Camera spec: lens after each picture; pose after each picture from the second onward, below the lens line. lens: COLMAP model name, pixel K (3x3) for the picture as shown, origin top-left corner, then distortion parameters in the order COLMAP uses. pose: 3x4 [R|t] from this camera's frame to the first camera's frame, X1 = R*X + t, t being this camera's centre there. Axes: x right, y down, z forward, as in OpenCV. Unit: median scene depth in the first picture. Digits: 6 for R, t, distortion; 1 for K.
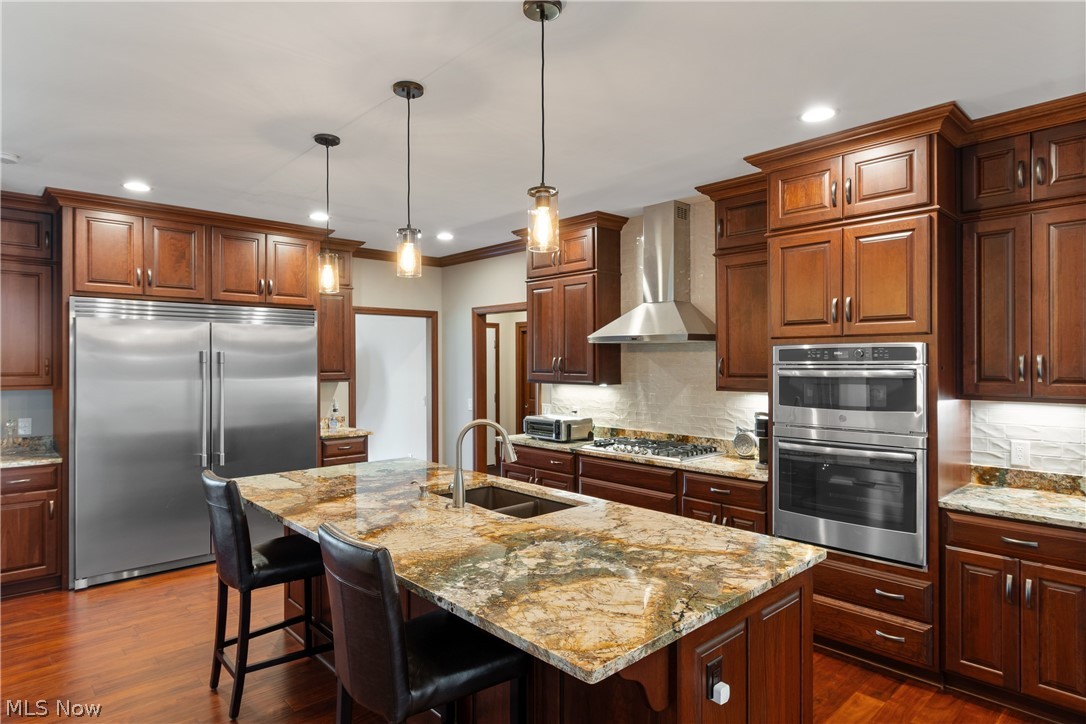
lens RADIAL K [[612.6, 0, 543.5], [0, 612.6, 363.2], [0, 0, 1]] dist [0.002866, -0.001386]
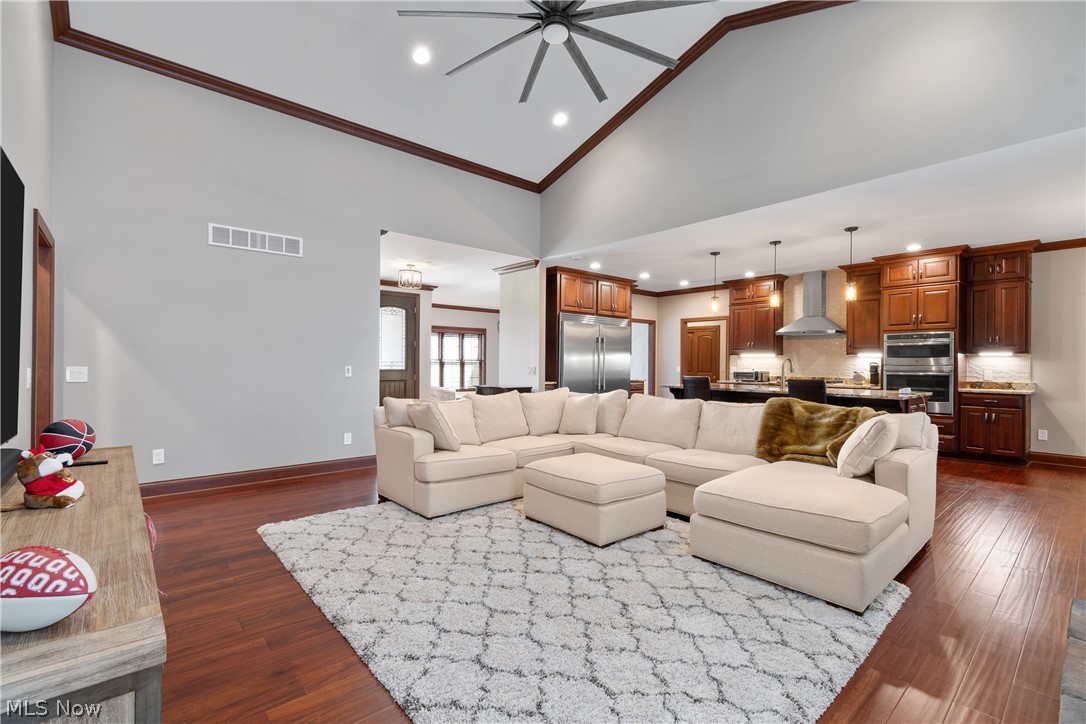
lens RADIAL K [[480.2, 0, 550.3], [0, 480.2, 364.7], [0, 0, 1]] dist [0.004925, -0.001164]
pose [[0.999395, 0.009454, -0.033477, -0.924091], [-0.009433, 0.999955, 0.000789, 0.109316], [0.033483, -0.000473, 0.999439, -1.009507]]
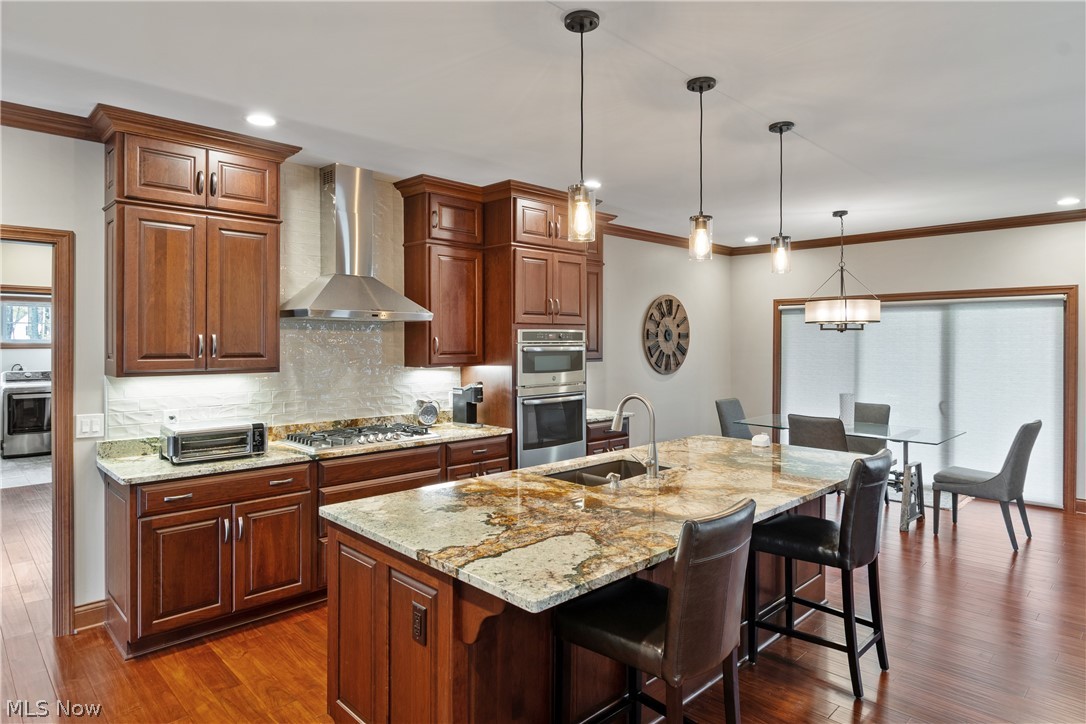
lens RADIAL K [[612.6, 0, 530.3], [0, 612.6, 347.1], [0, 0, 1]] dist [0.002866, -0.001386]
pose [[-0.000005, -0.011023, 0.999939, -0.971444], [0.000731, 0.999939, 0.011023, -0.004385], [-1.000000, 0.000731, 0.000003, 0.988834]]
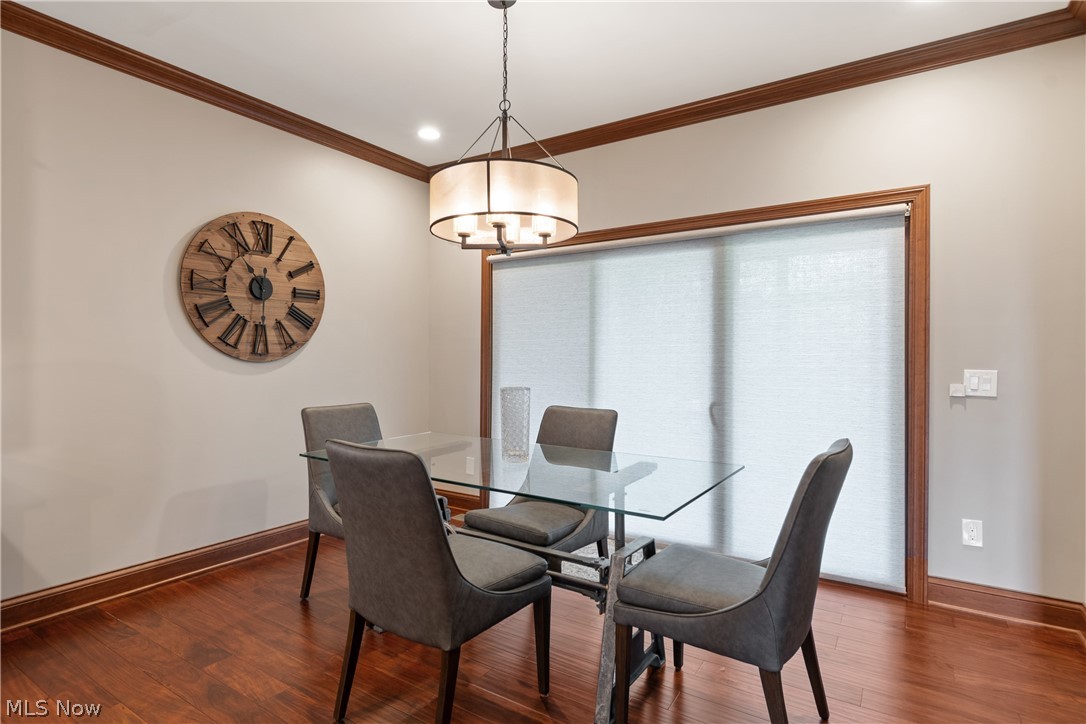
lens RADIAL K [[555.4, 0, 535.6], [0, 555.4, 357.8], [0, 0, 1]] dist [0.011303, 0.000282]
pose [[-0.226055, 0.000506, 0.974114, 0.003524], [-0.002419, 0.999996, -0.001081, 0.102894], [-0.974111, -0.002600, -0.226053, 0.268595]]
